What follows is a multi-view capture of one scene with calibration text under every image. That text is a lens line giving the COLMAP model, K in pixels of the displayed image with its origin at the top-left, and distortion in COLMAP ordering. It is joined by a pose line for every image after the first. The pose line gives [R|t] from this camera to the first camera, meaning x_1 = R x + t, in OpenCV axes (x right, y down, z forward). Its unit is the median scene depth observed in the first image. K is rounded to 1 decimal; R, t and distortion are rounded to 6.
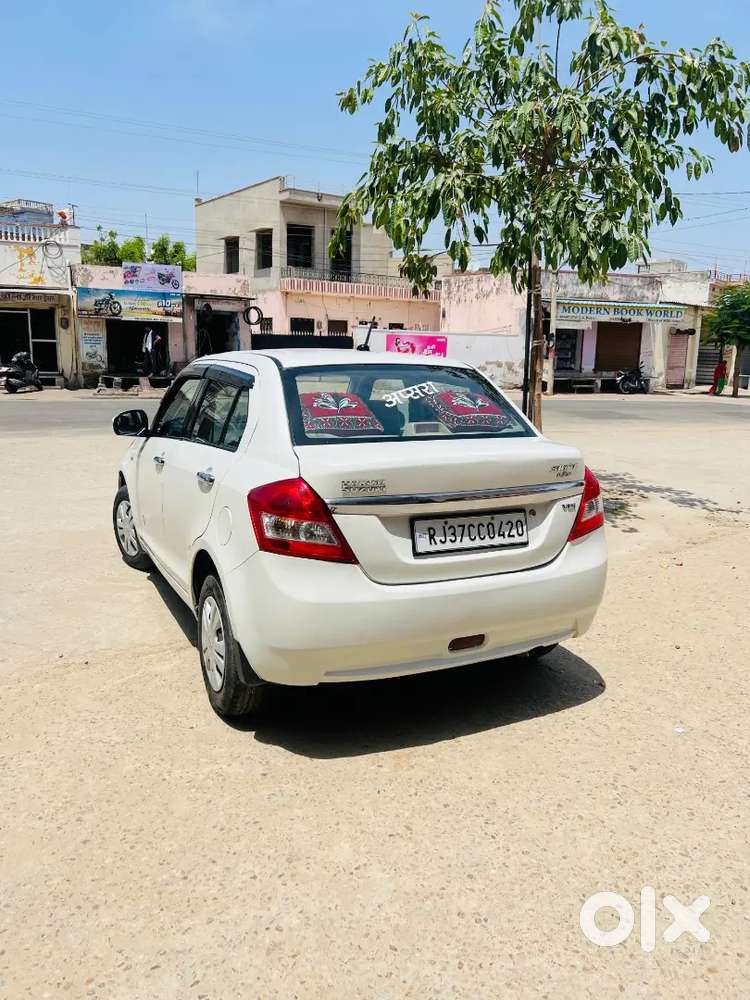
lens RADIAL K [[758.8, 0, 375.0], [0, 758.8, 500.0], [0, 0, 1]] dist [0.006149, -0.010155]
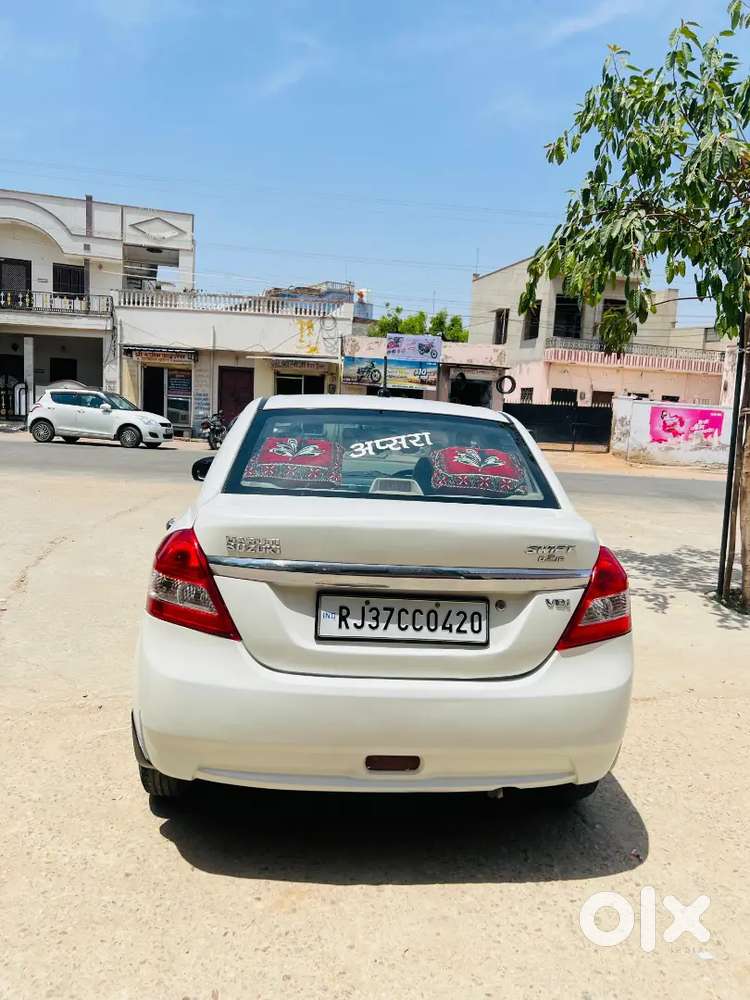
lens RADIAL K [[746.8, 0, 374.7], [0, 746.8, 516.5], [0, 0, 1]] dist [0.081897, -0.140094]
pose [[0.930931, 0.078494, -0.356659, 0.140896], [-0.103201, 0.993365, -0.050746, -0.007854], [0.350309, 0.084049, 0.932856, 0.102174]]
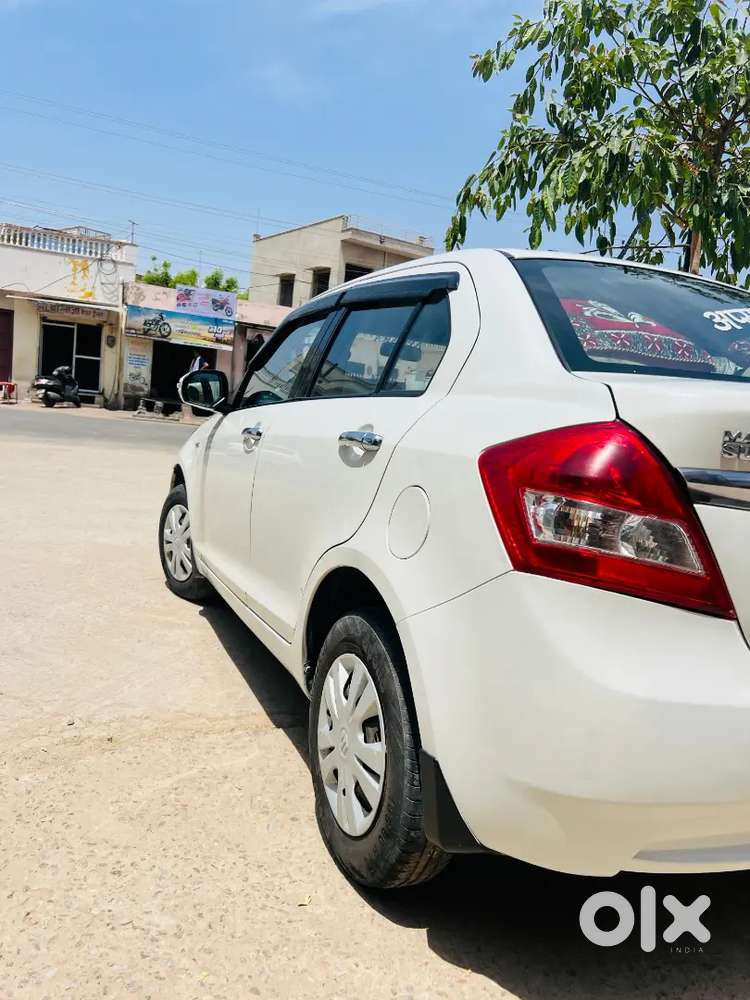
lens RADIAL K [[759.4, 0, 373.3], [0, 759.4, 513.0], [0, 0, 1]] dist [-0.000542, -0.010011]
pose [[0.995437, 0.089649, -0.032681, -0.083170], [-0.091419, 0.994155, -0.057425, 0.024046], [0.027342, 0.060151, 0.997815, 0.193605]]
